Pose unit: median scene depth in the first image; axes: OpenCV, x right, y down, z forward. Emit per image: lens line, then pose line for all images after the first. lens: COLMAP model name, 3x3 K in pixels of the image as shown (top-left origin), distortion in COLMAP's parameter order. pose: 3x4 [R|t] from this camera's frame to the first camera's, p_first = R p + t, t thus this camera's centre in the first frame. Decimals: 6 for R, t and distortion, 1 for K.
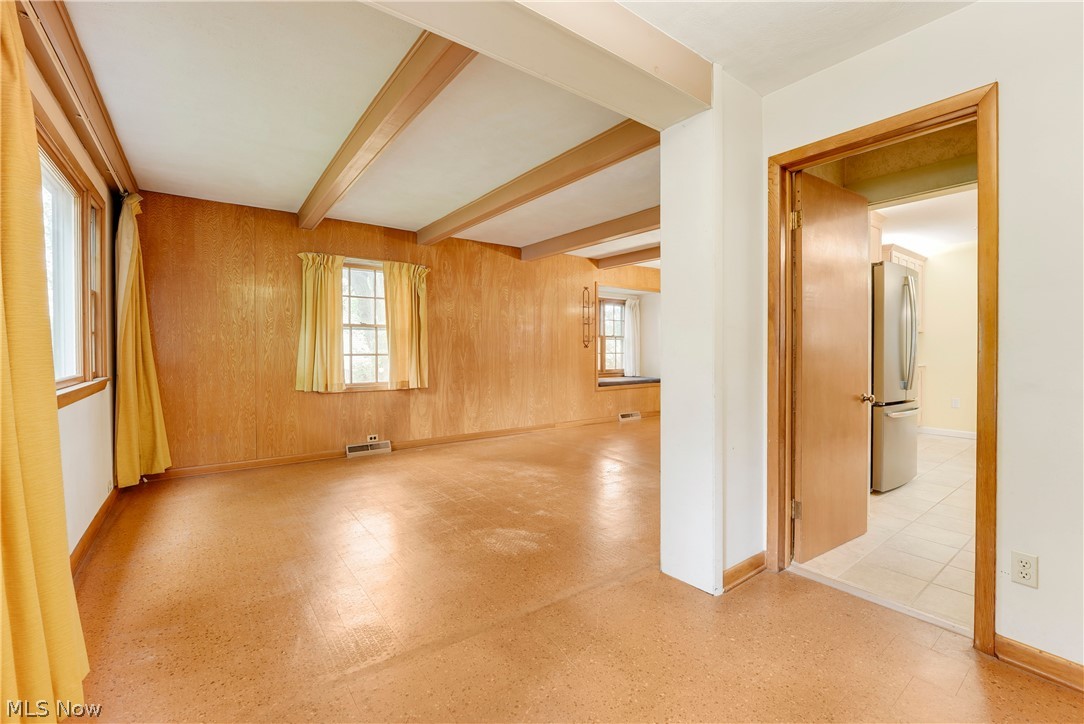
lens RADIAL K [[460.9, 0, 534.3], [0, 460.9, 359.0], [0, 0, 1]] dist [-0.021673, 0.000240]
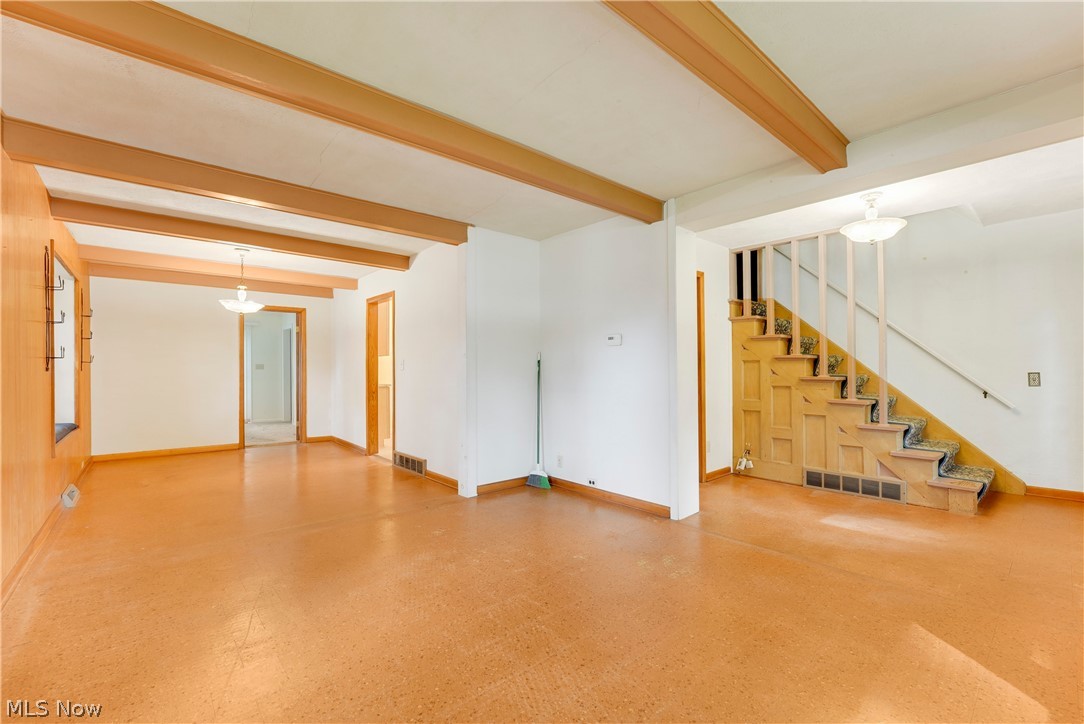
lens RADIAL K [[460.9, 0, 534.3], [0, 460.9, 359.0], [0, 0, 1]] dist [-0.021673, 0.000240]
pose [[-0.072250, 0.035243, 0.996764, -0.784061], [0.028381, 0.999043, -0.033267, -0.012791], [-0.996983, 0.025886, -0.073181, 1.041138]]
